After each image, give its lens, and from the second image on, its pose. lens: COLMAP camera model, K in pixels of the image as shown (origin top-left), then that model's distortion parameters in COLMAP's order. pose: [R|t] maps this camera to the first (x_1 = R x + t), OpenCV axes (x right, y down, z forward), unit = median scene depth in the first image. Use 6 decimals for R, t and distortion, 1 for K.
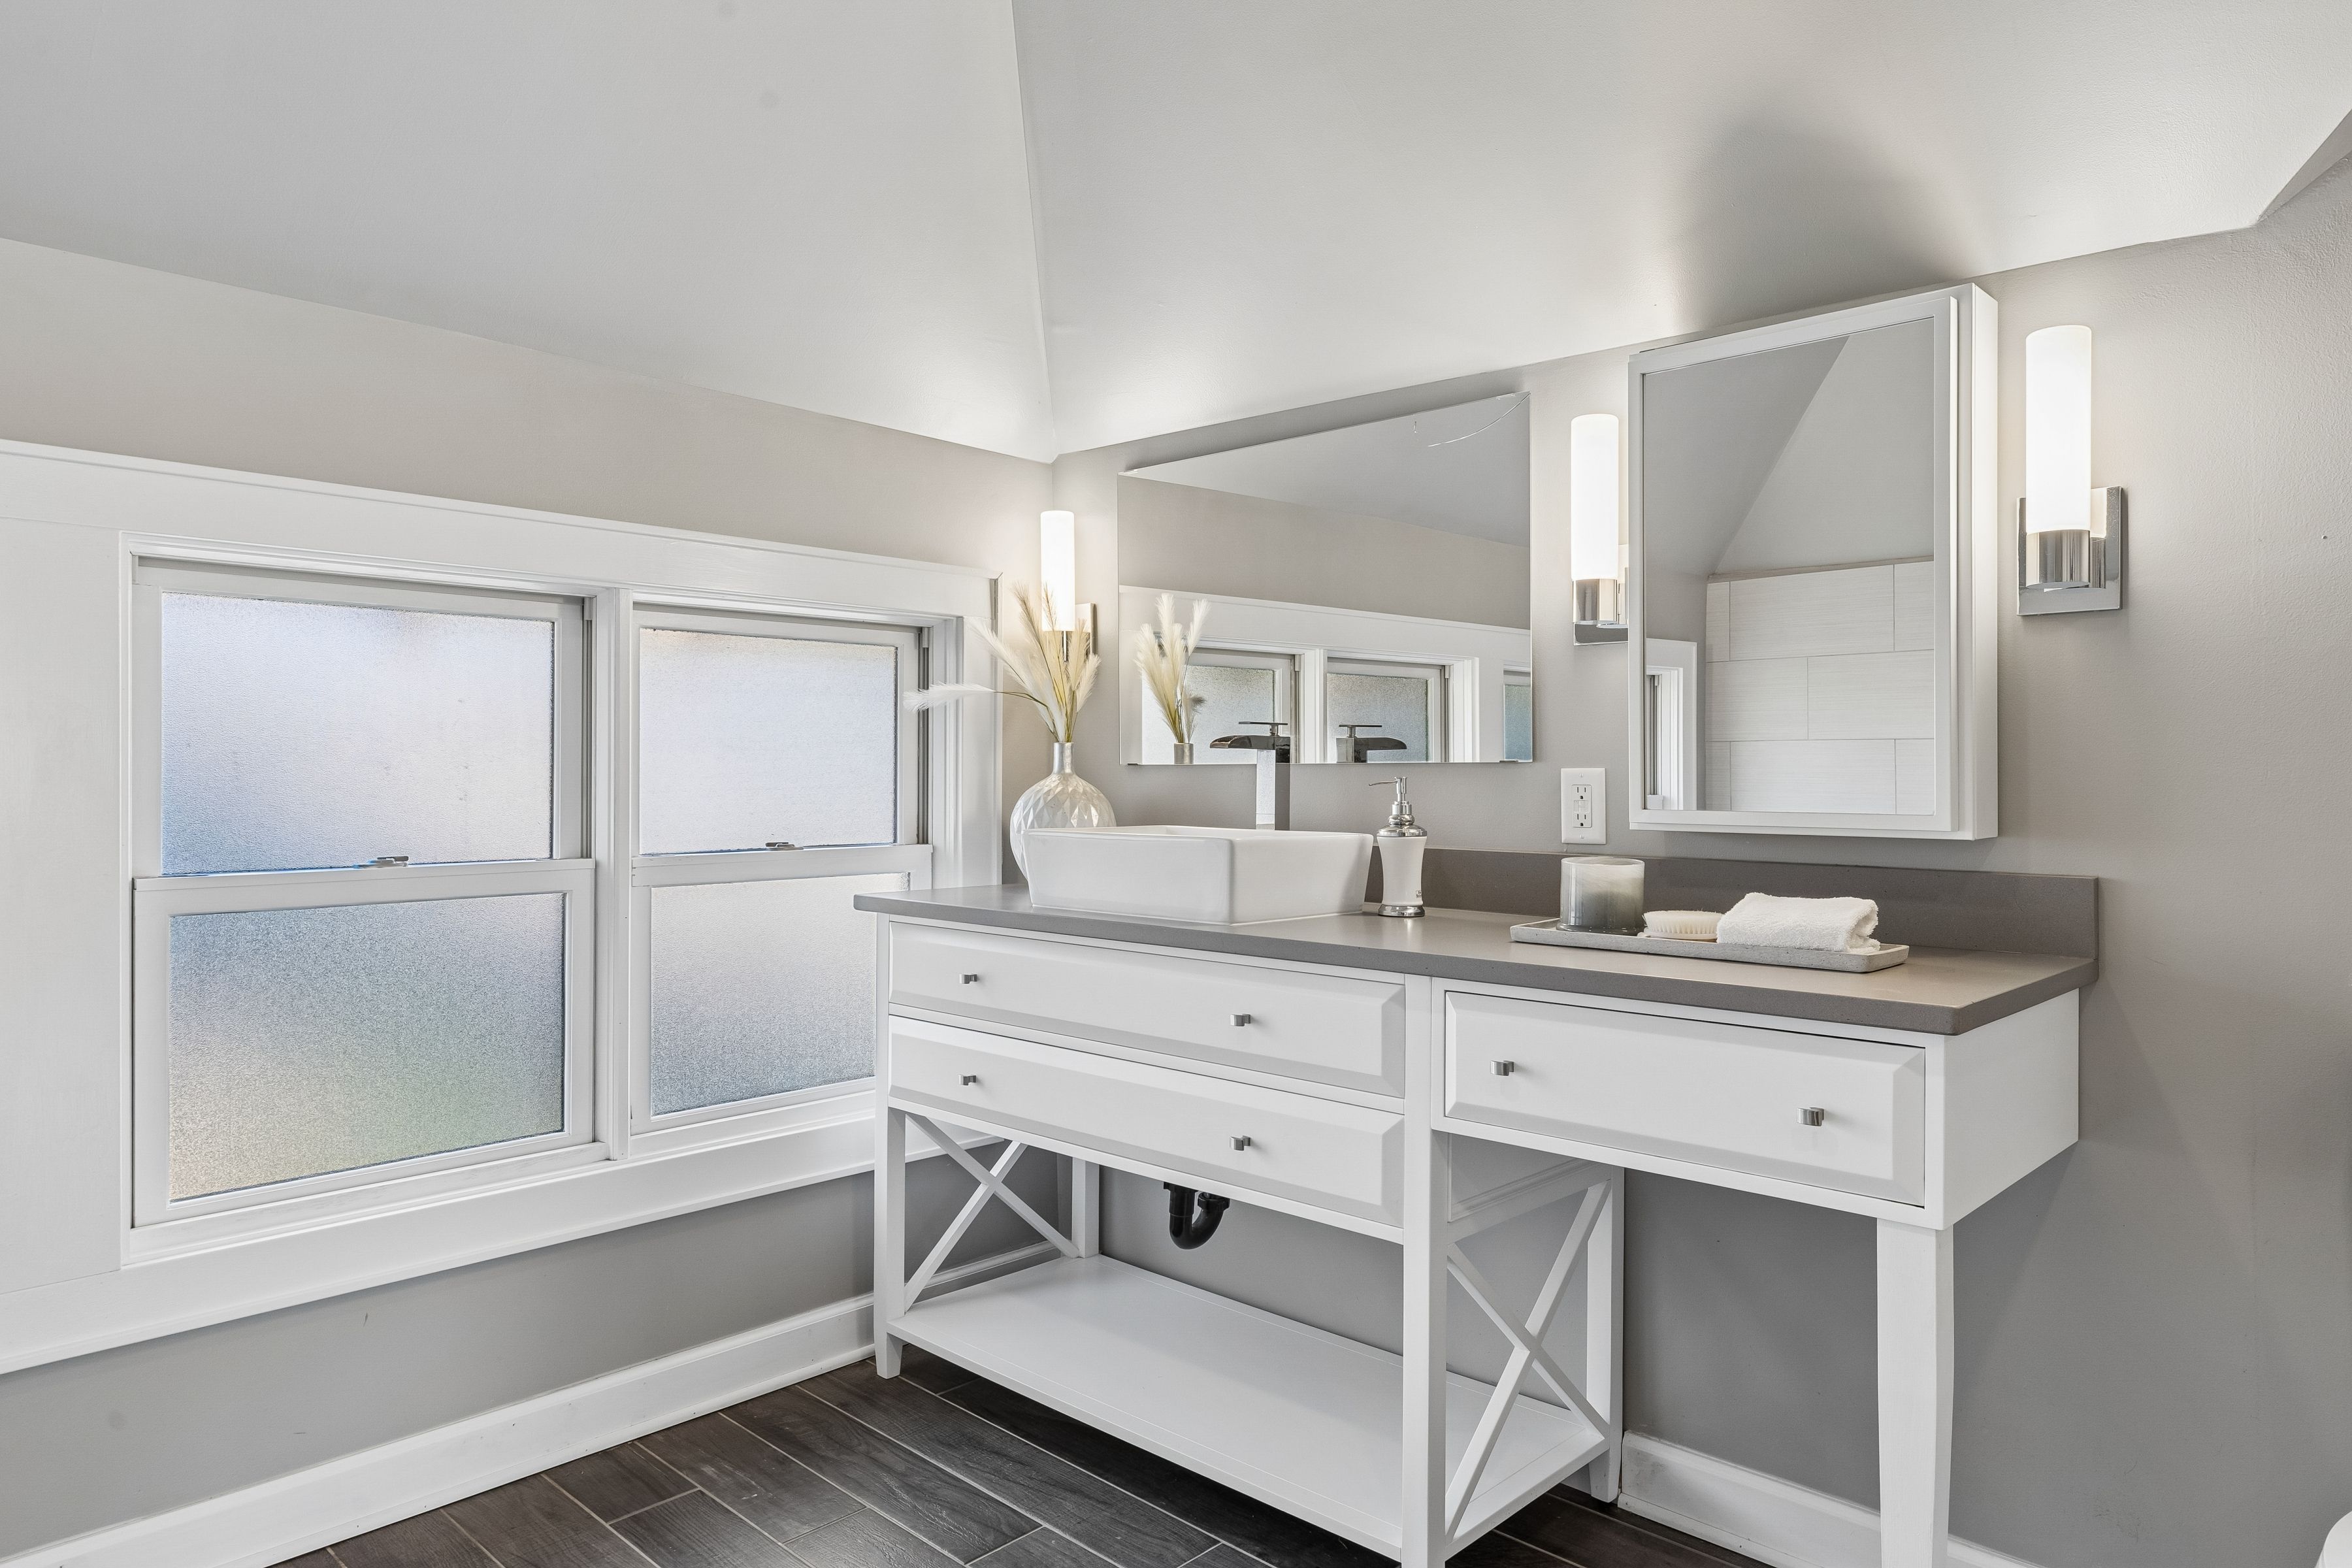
lens RADIAL K [[1484.3, 0, 1180.7], [0, 1484.3, 780.9], [0, 0, 1]] dist [0.017968, -0.000710]
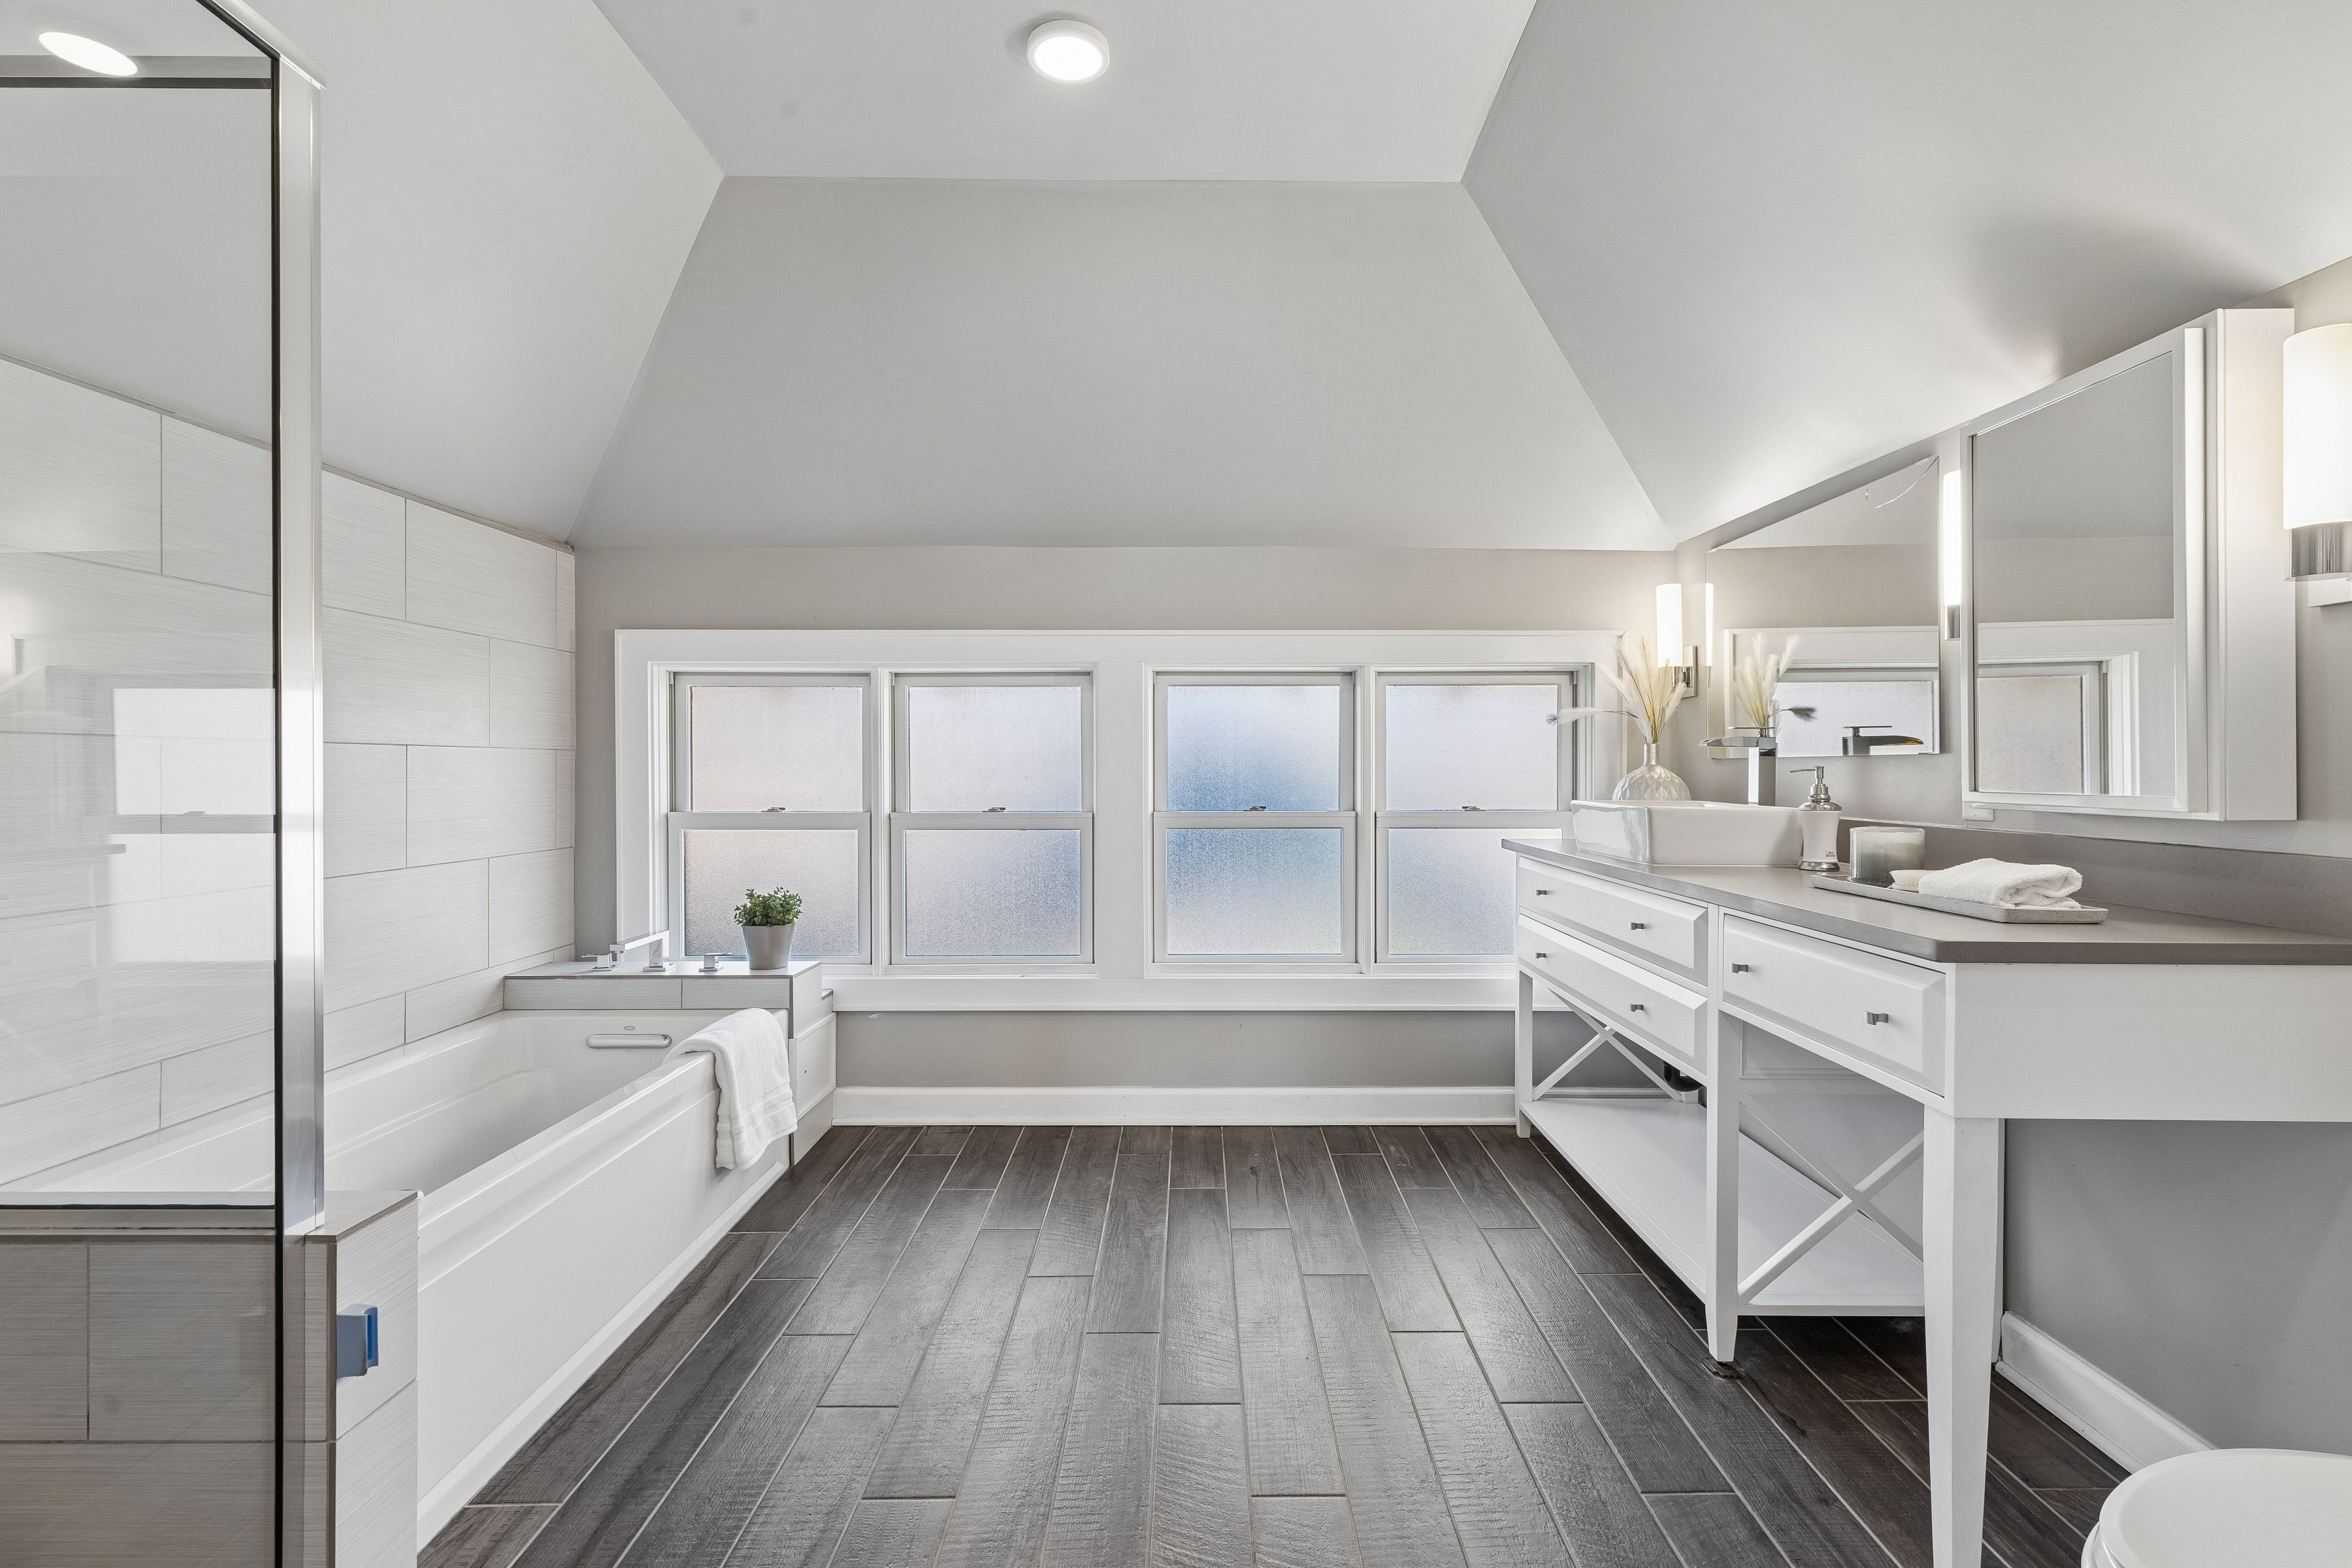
lens RADIAL K [[1077.7, 0, 1181.2], [0, 1077.7, 771.6], [0, 0, 1]] dist [0.010160, -0.000967]
pose [[0.672938, 0.000551, -0.739699, 0.459461], [-0.002131, 0.999997, -0.001195, 0.004694], [0.739696, 0.002381, 0.672937, -0.072058]]
